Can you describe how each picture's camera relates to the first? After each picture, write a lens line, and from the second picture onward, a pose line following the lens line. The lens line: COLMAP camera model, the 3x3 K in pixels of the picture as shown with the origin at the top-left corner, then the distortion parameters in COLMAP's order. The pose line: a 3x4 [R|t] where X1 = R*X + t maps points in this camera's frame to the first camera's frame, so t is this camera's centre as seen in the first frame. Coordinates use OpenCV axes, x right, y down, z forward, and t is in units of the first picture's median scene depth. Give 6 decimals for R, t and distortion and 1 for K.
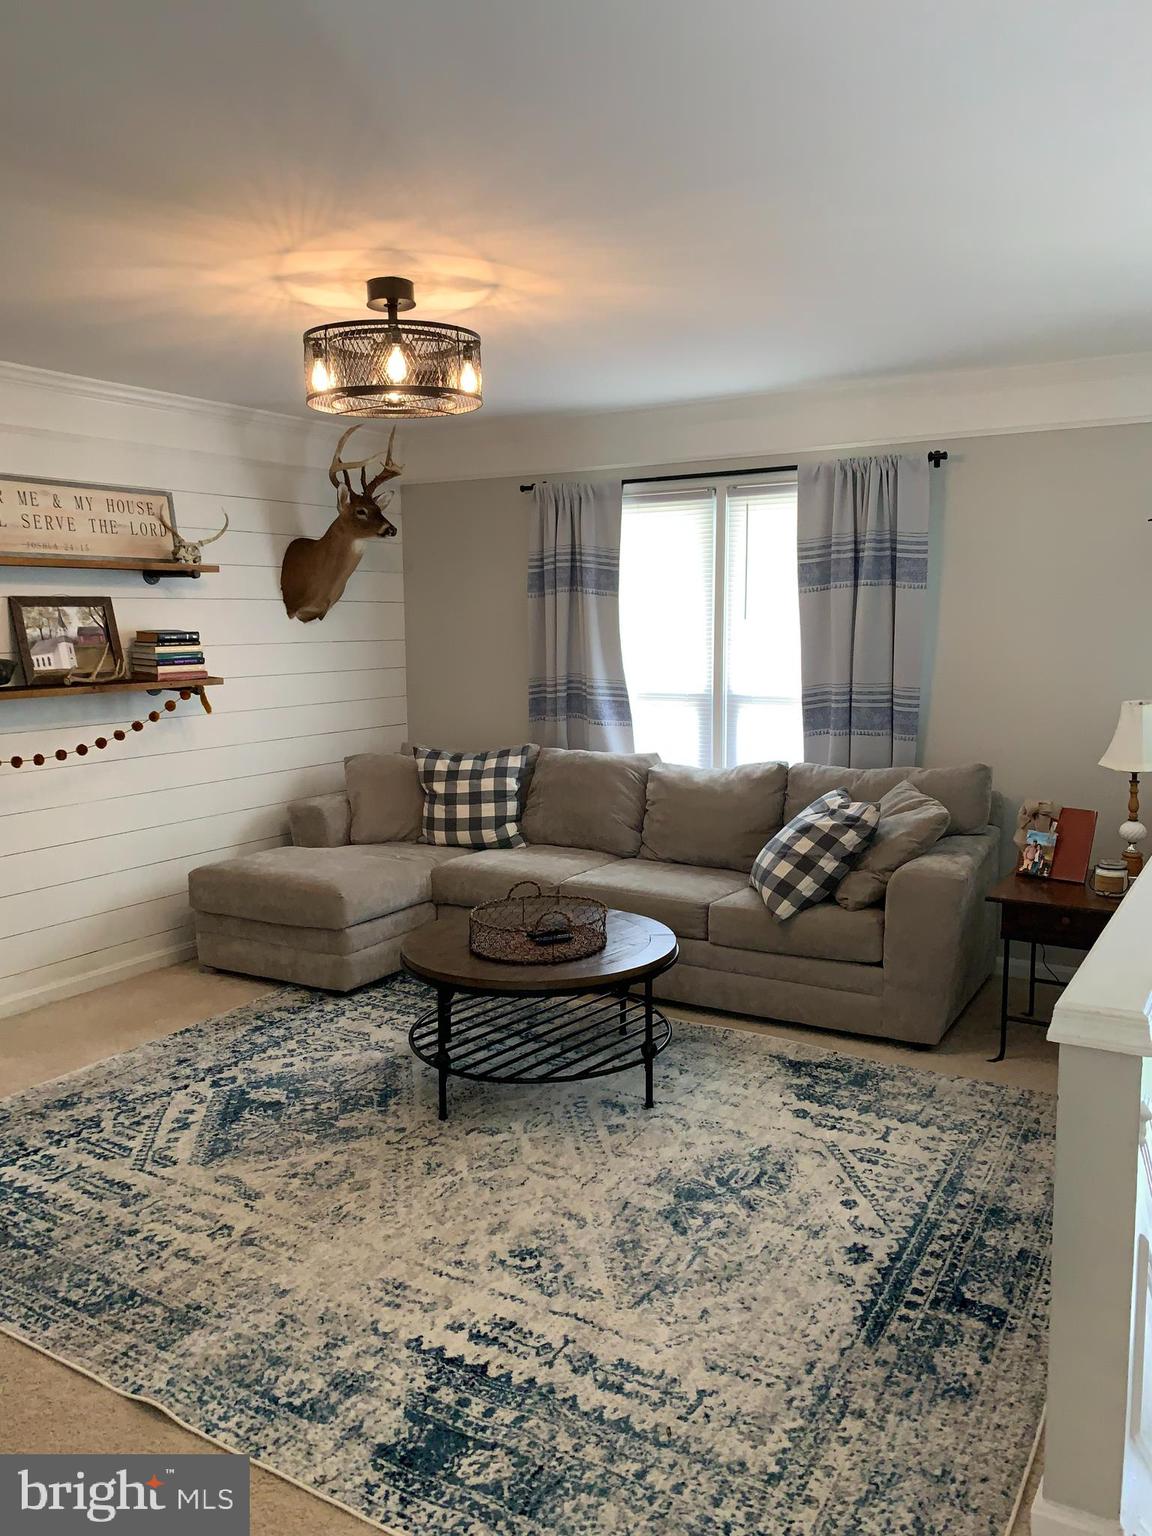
lens RADIAL K [[1135.9, 0, 577.4], [0, 1135.9, 749.0], [0, 0, 1]] dist [-0.006260, -0.018148]
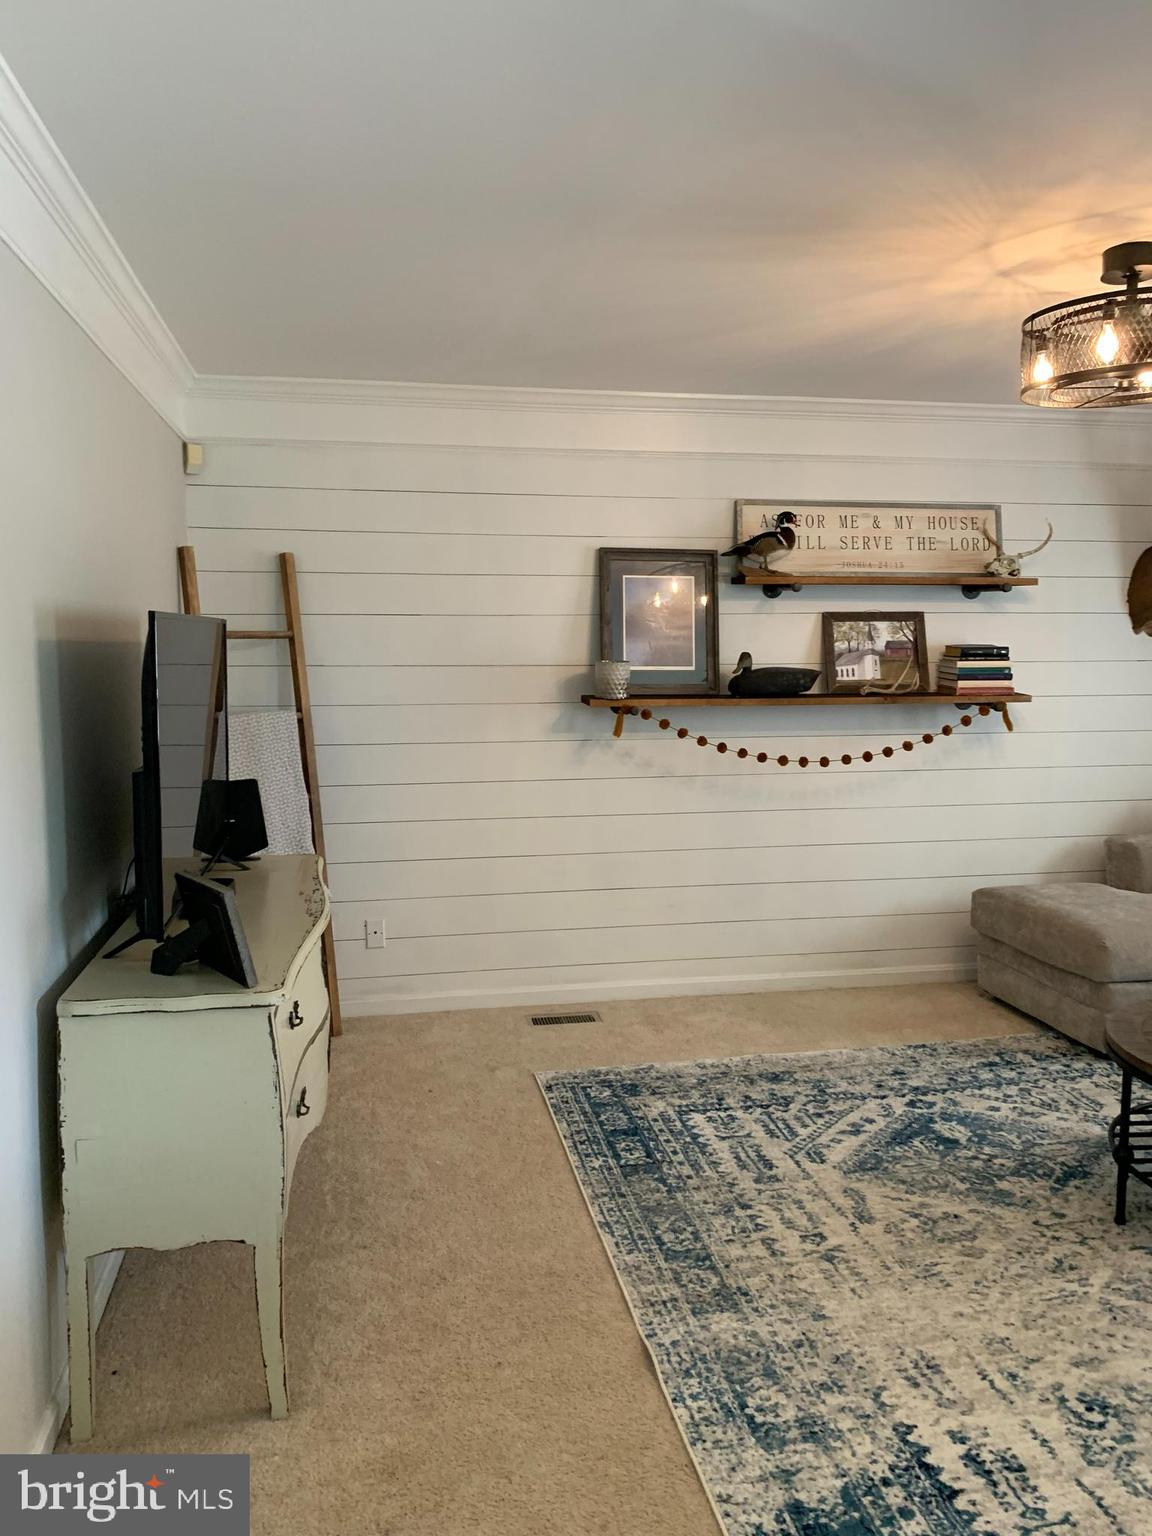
lens RADIAL K [[1135.9, 0, 577.4], [0, 1135.9, 749.0], [0, 0, 1]] dist [-0.006260, -0.018148]
pose [[0.668533, 0.079745, -0.739394, 0.226664], [-0.088915, 0.995673, 0.026992, -0.015447], [0.738348, 0.047699, 0.672731, 0.124171]]
